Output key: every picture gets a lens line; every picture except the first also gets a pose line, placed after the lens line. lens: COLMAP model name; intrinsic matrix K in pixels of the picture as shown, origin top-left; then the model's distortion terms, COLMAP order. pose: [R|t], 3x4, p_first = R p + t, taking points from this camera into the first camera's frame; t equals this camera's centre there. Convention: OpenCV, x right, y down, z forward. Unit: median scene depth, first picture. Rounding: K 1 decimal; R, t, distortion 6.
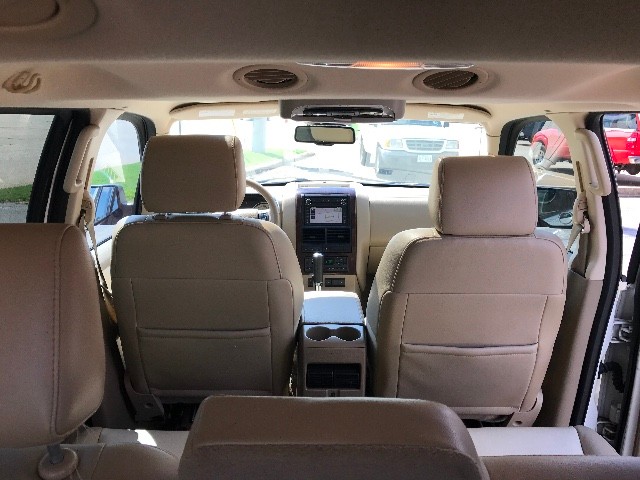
lens RADIAL K [[538.5, 0, 320.5], [0, 538.5, 240.3], [0, 0, 1]] dist [0.022555, -0.019666]
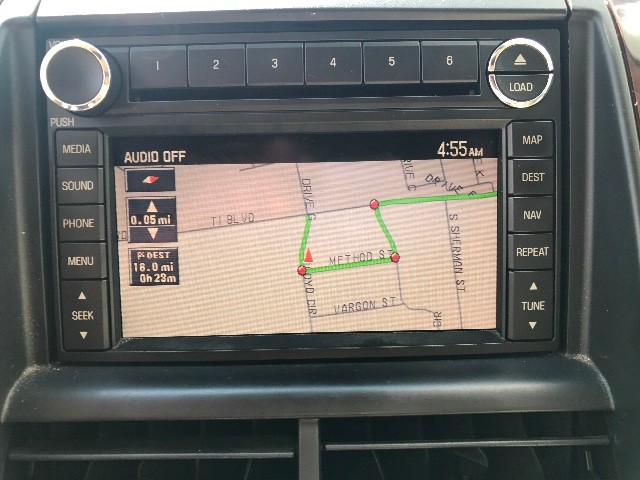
lens RADIAL K [[538.5, 0, 322.0], [0, 538.5, 238.2], [0, 0, 1]] dist [0.022555, -0.019666]
pose [[0.999785, -0.019742, -0.006331, 0.012945], [0.019483, 0.999066, -0.038577, -0.044266], [0.007087, 0.038446, 0.999236, 0.916281]]
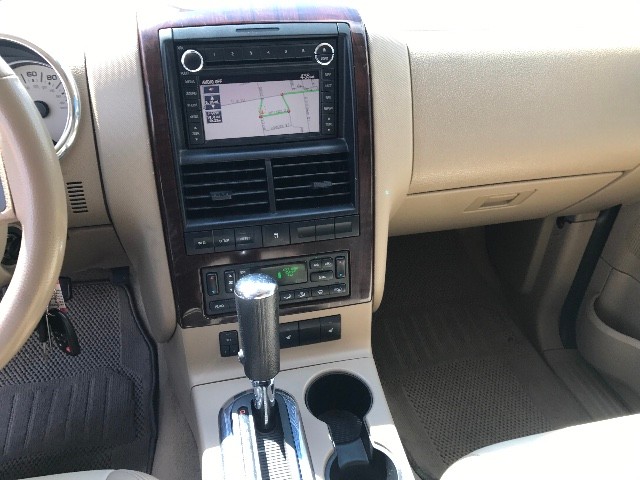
lens RADIAL K [[538.5, 0, 326.4], [0, 538.5, 235.0], [0, 0, 1]] dist [0.022555, -0.019666]
pose [[0.972098, -0.107194, 0.208649, -0.022378], [0.038496, 0.950323, 0.308875, -0.068924], [-0.231393, -0.292225, 0.927934, 0.718859]]
